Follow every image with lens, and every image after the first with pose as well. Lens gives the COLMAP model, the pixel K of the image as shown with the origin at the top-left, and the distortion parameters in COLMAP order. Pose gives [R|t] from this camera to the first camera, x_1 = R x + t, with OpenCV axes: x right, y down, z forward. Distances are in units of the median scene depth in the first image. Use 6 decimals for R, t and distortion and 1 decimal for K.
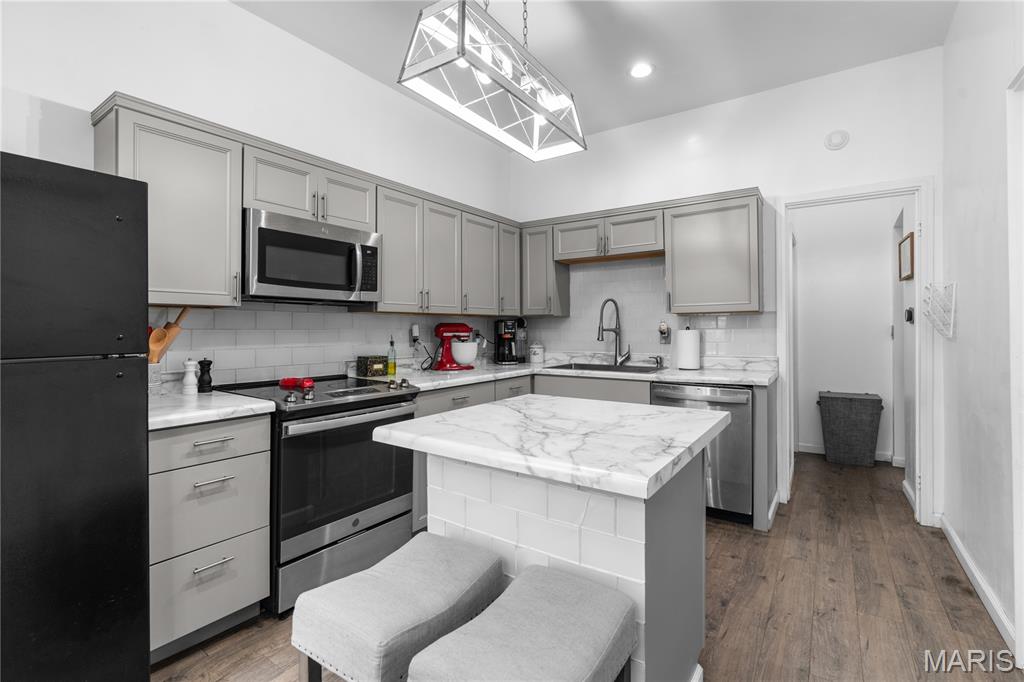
lens RADIAL K [[482.4, 0, 504.6], [0, 482.4, 327.6], [0, 0, 1]] dist [-0.004056, 0.000213]
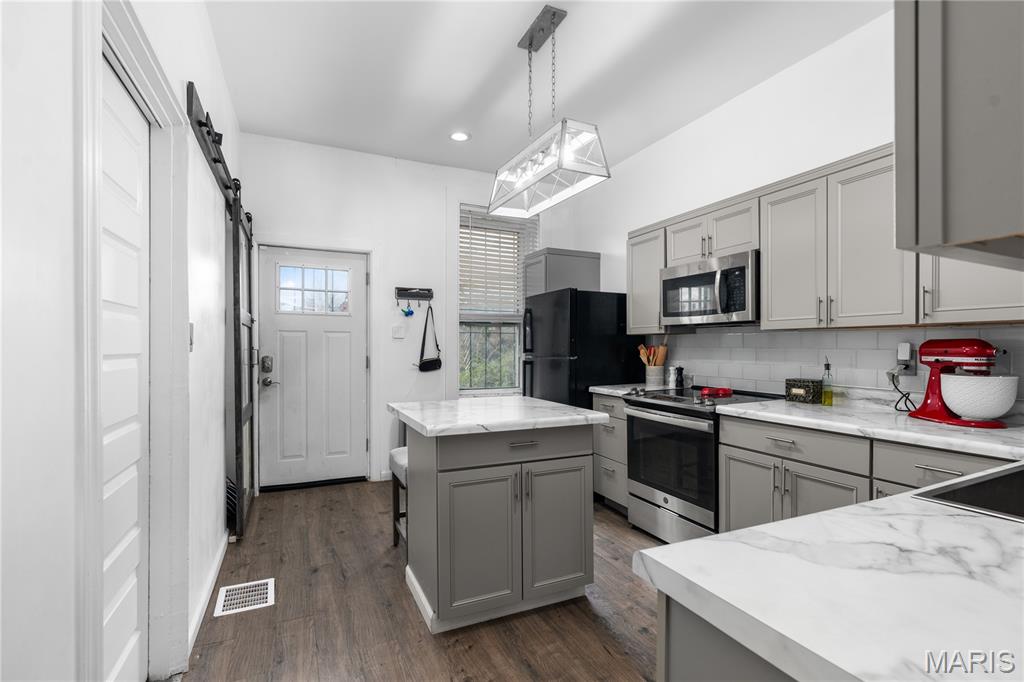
lens RADIAL K [[471.4, 0, 514.2], [0, 471.4, 344.3], [0, 0, 1]] dist [-0.002738, 0.005368]
pose [[-0.511041, 0.000971, -0.859556, 0.696699], [0.003707, 0.999993, -0.001074, -0.005277], [0.859548, -0.003735, -0.511041, 0.939419]]
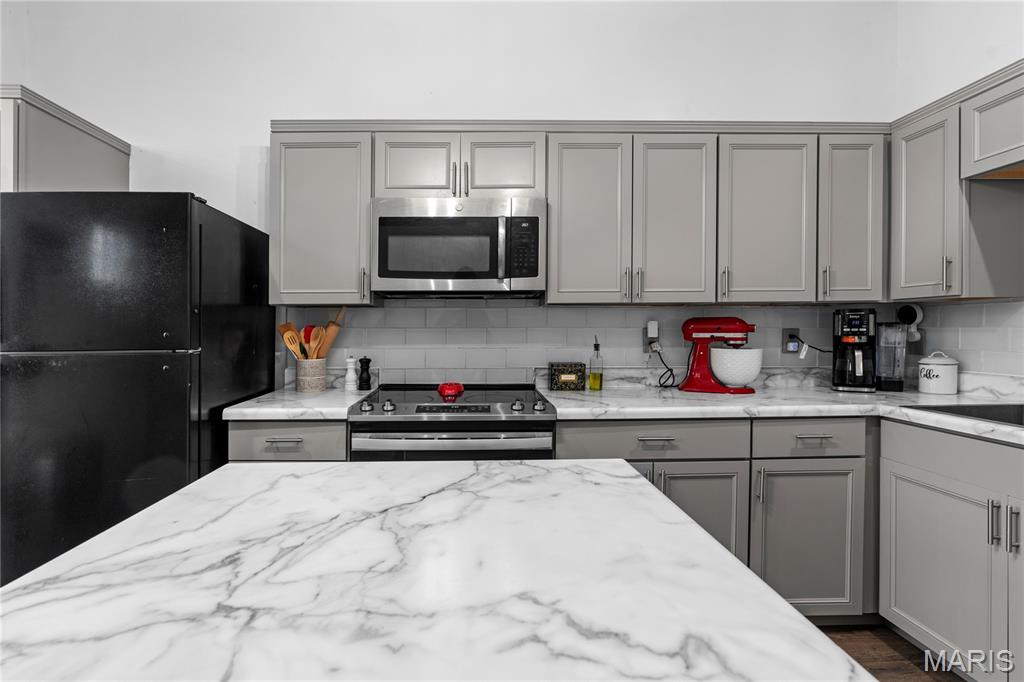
lens RADIAL K [[482.4, 0, 504.6], [0, 482.4, 327.6], [0, 0, 1]] dist [-0.004056, 0.000213]
pose [[0.588121, -0.006324, -0.808748, 0.267214], [0.004170, 0.999980, -0.004787, 0.006470], [0.808762, -0.000557, 0.588135, 0.455629]]
